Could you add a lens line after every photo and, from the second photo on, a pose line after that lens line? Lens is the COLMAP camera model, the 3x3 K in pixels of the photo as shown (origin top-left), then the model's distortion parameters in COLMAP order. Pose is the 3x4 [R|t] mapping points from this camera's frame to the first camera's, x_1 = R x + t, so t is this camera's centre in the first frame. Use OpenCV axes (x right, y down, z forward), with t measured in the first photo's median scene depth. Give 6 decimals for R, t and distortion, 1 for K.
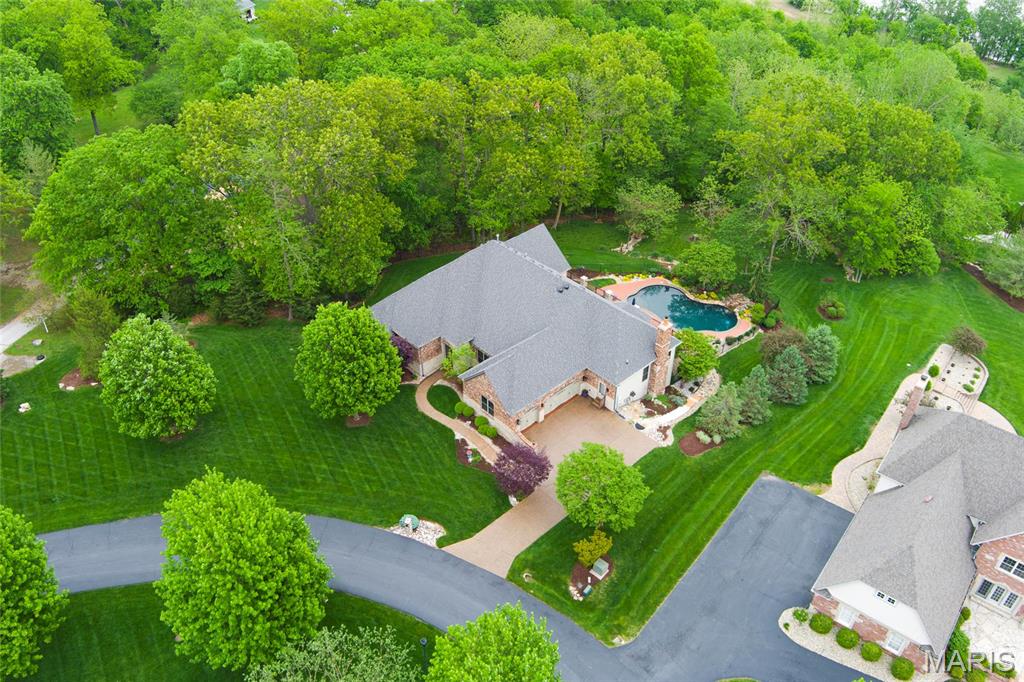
lens RADIAL K [[828.5, 0, 512.0], [0, 828.5, 341.0], [0, 0, 1]] dist [-0.064542, -0.001745]
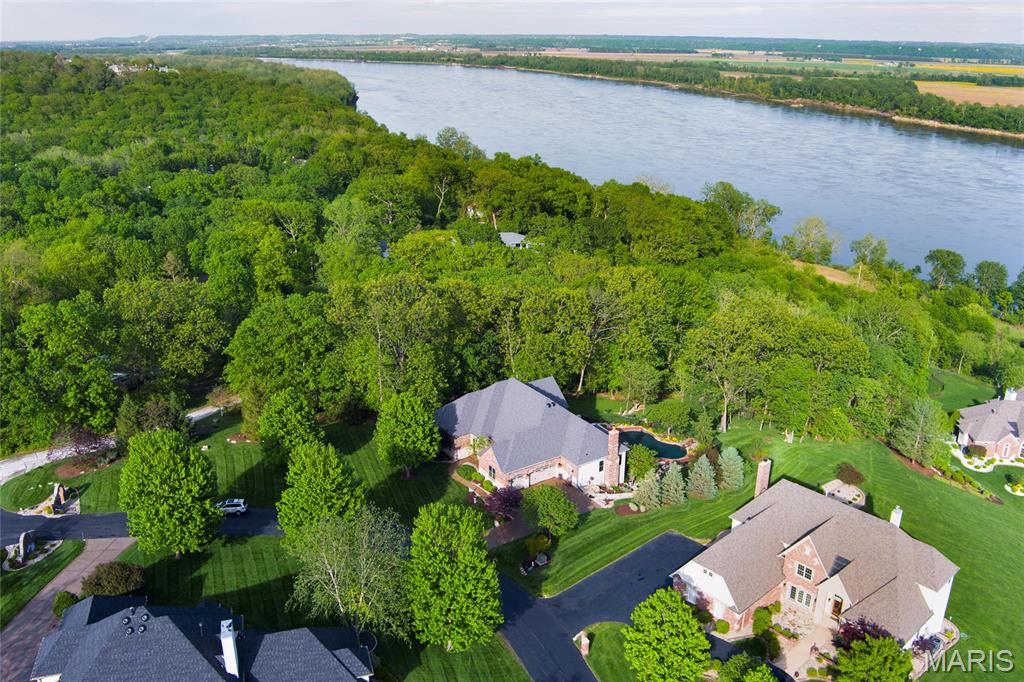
lens RADIAL K [[828.5, 0, 512.0], [0, 828.5, 341.0], [0, 0, 1]] dist [-0.064542, -0.001745]
pose [[0.987507, 0.064560, -0.143742, 0.207276], [-0.105514, 0.948431, -0.298906, 0.295481], [0.117032, 0.310339, 0.943395, -0.504172]]
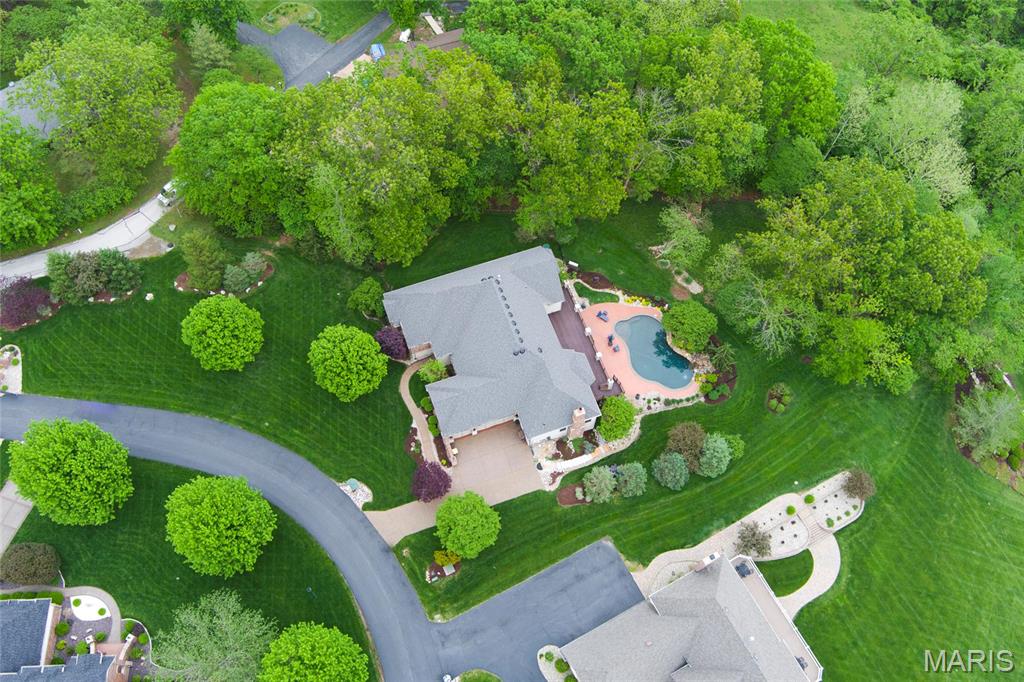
lens RADIAL K [[828.5, 0, 512.0], [0, 828.5, 341.0], [0, 0, 1]] dist [-0.064542, -0.001745]
pose [[0.917670, 0.358891, -0.170527, 0.267113], [-0.249750, 0.854774, 0.454958, -0.665209], [0.309042, -0.374912, 0.874033, -0.108608]]
